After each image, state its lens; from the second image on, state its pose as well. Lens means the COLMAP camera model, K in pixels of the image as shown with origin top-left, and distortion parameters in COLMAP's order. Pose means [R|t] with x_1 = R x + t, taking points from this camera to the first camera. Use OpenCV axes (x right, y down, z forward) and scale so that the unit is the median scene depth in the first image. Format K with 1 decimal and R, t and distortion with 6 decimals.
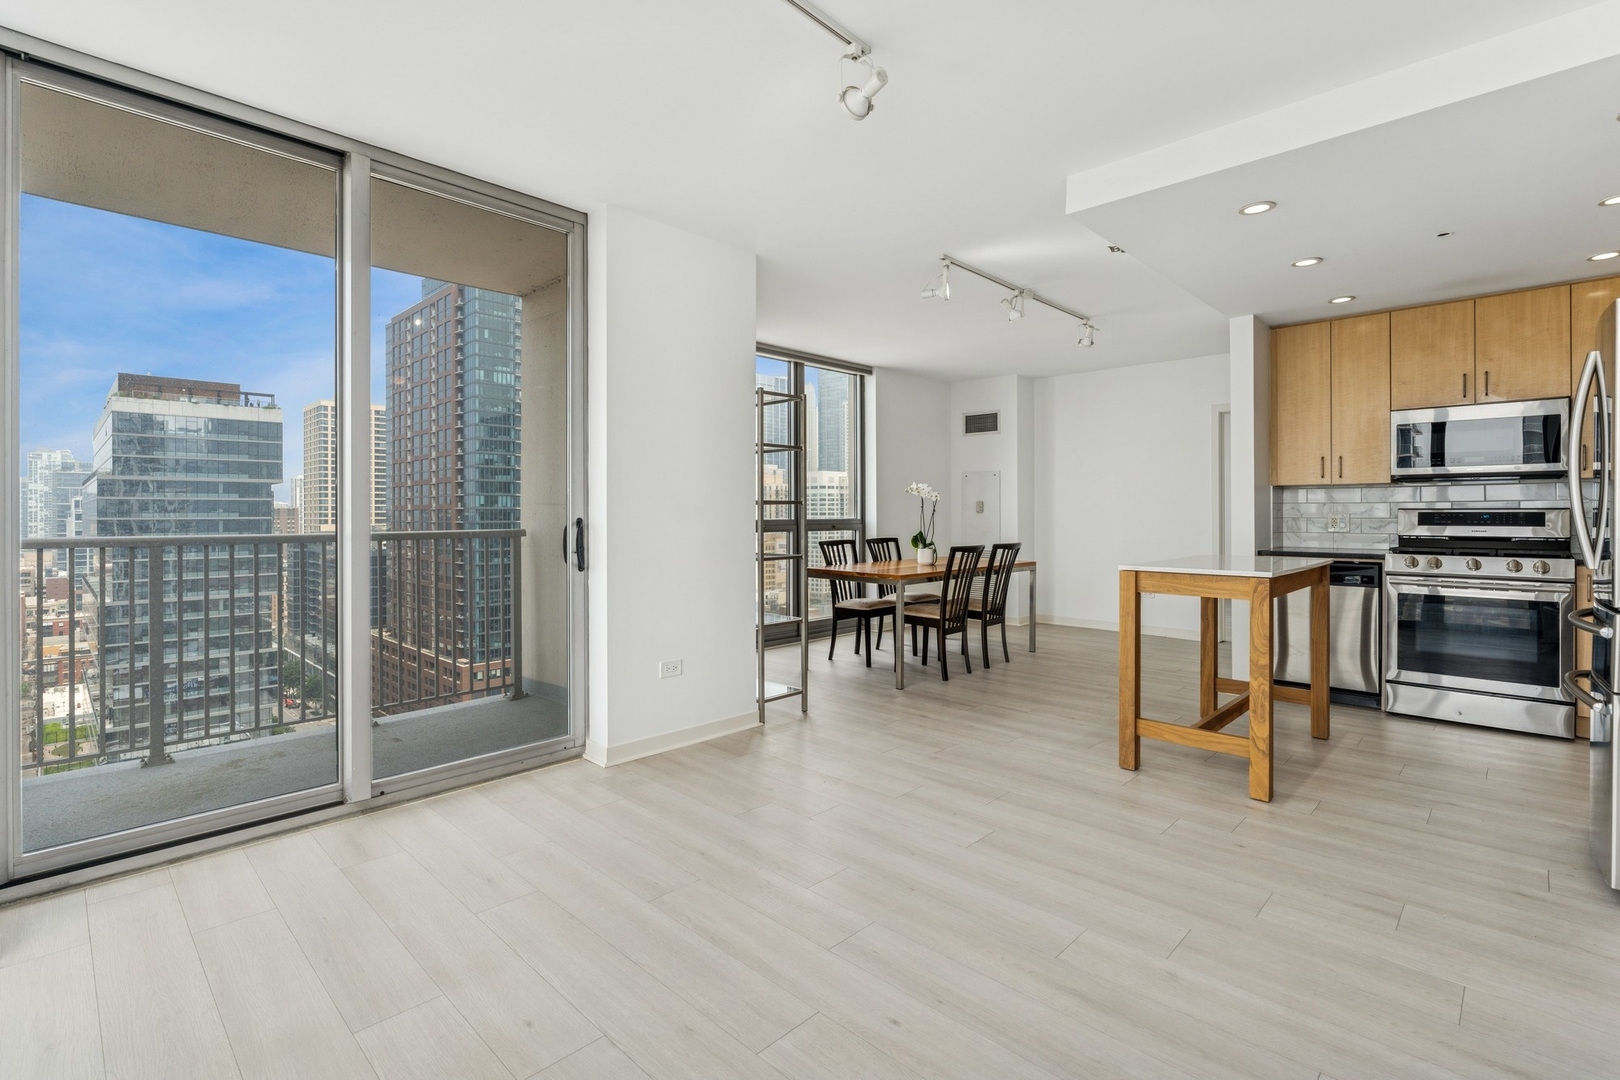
lens RADIAL K [[740.8, 0, 817.6], [0, 740.8, 512.0], [0, 0, 1]] dist [-0.000310, -0.001461]
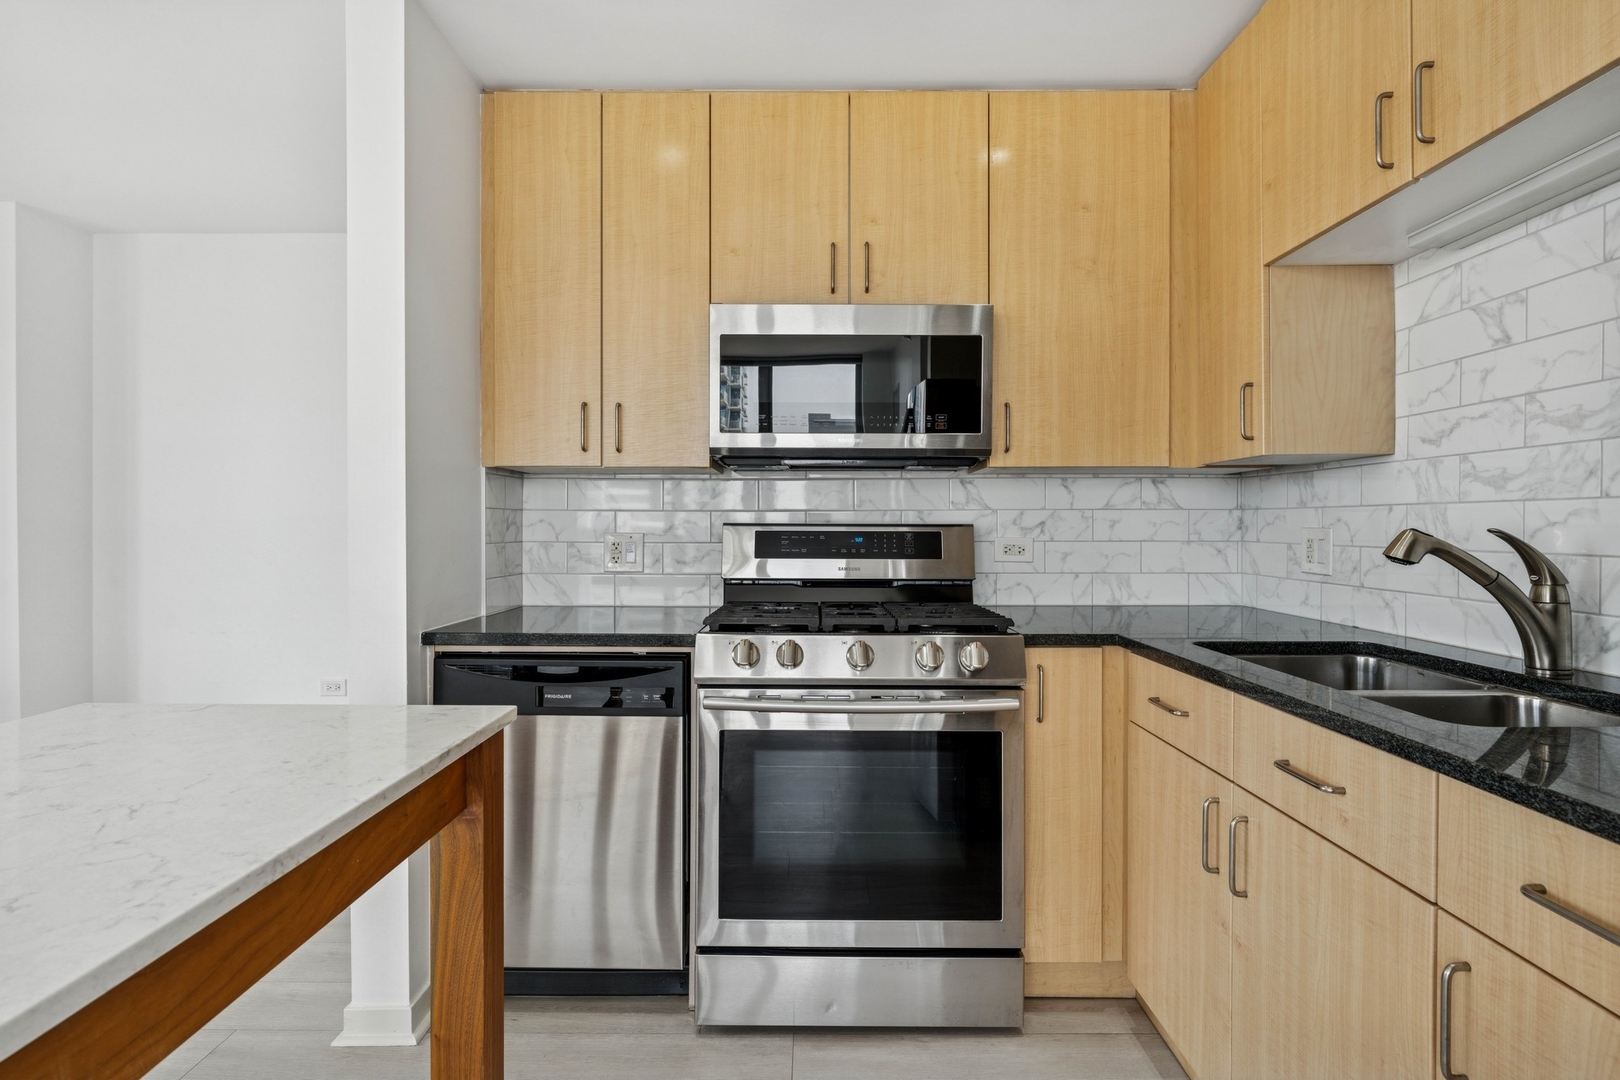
lens RADIAL K [[796.6, 0, 801.9], [0, 796.6, 529.9], [0, 0, 1]] dist [-0.000838, -0.000178]
pose [[0.722298, -0.000346, 0.691582, 0.392779], [-0.005271, 0.999968, 0.006005, -0.002788], [-0.691562, -0.007983, 0.722273, 0.500204]]
